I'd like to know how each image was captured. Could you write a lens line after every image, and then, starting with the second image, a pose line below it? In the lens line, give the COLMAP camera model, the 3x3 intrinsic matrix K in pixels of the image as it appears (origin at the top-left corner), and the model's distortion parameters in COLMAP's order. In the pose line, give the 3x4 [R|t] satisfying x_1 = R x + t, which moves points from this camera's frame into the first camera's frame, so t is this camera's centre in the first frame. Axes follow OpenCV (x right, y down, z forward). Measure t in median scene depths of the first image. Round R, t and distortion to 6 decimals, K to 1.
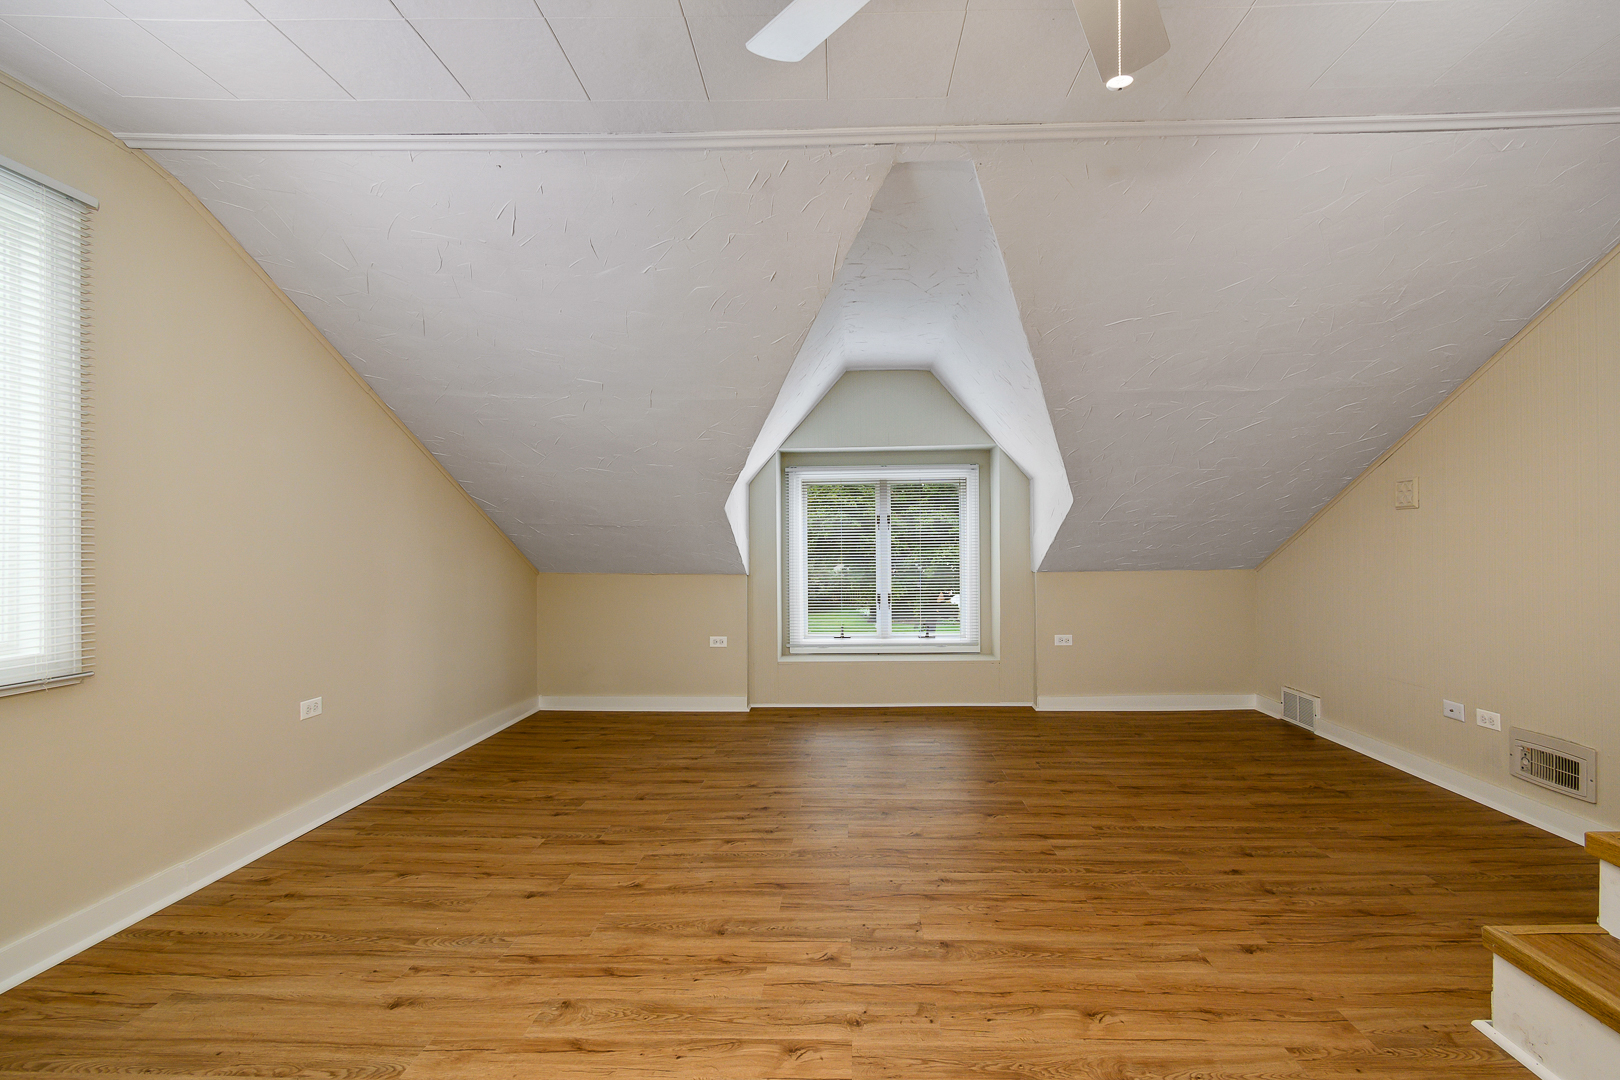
lens RADIAL K [[719.7, 0, 817.4], [0, 719.7, 542.2], [0, 0, 1]] dist [0.006500, -0.003332]
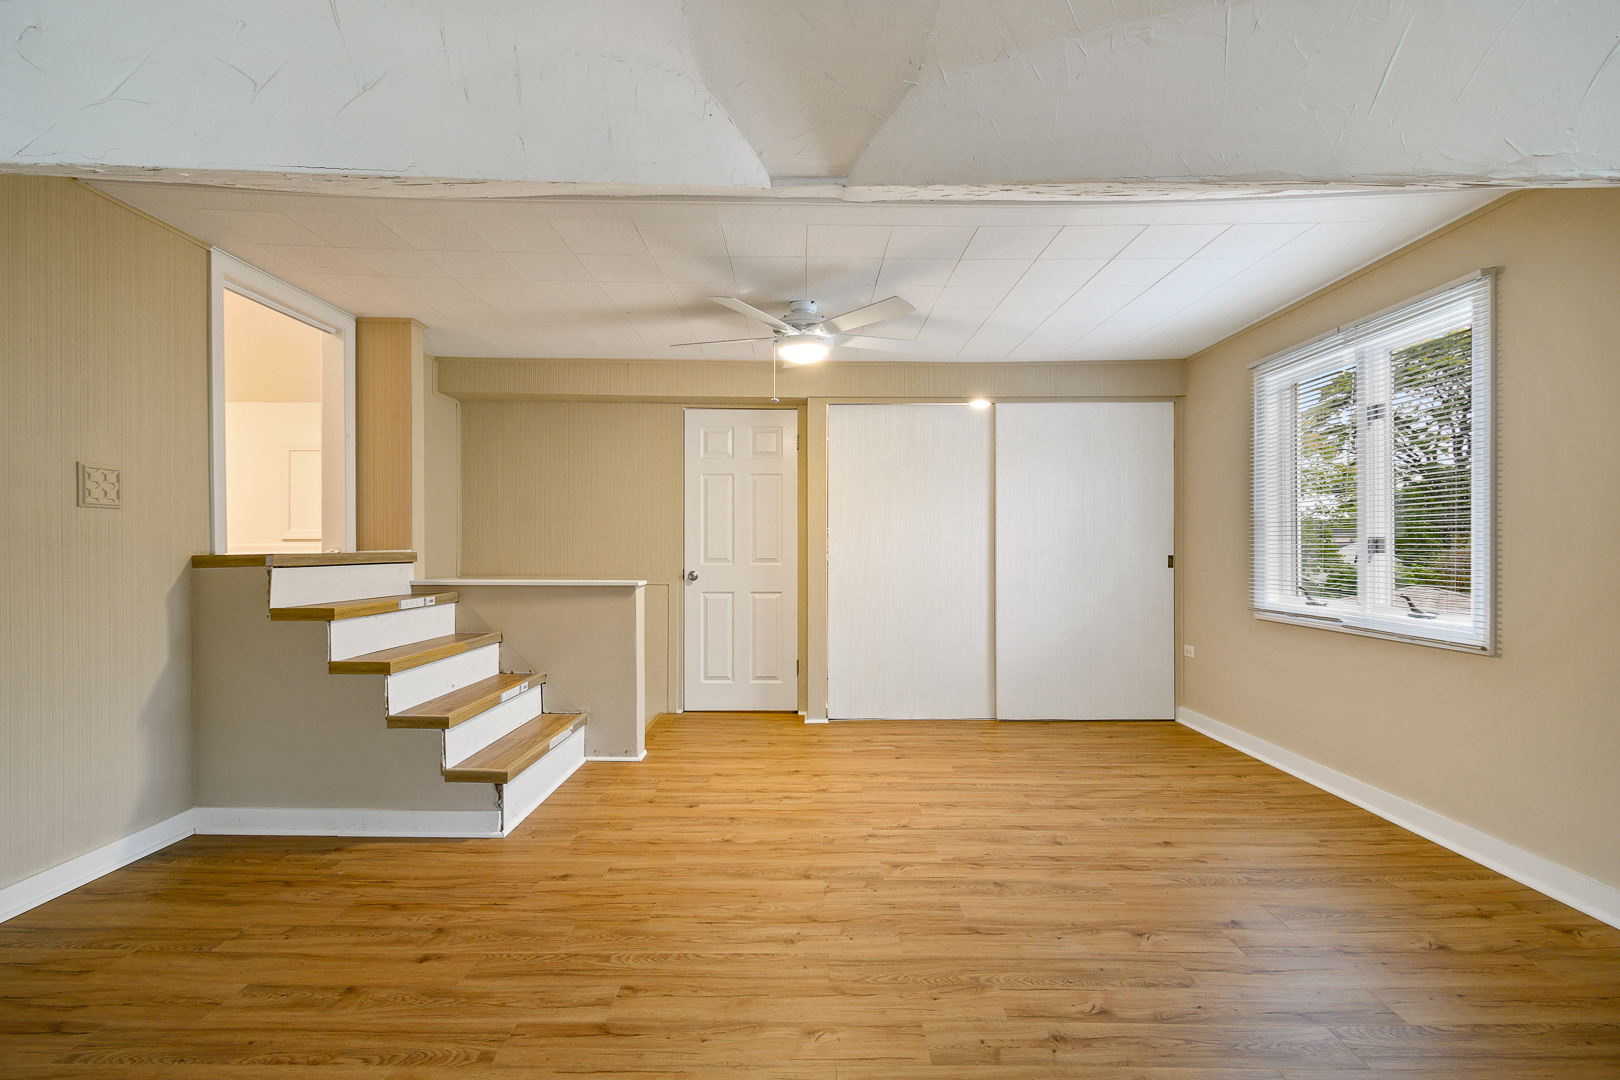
lens RADIAL K [[719.7, 0, 804.9], [0, 719.7, 545.9], [0, 0, 1]] dist [0.006500, -0.003332]
pose [[-0.999044, 0.004504, -0.043493, 0.209307], [0.004695, 0.999980, -0.004281, 0.002101], [0.043473, -0.004481, -0.999045, 2.016423]]
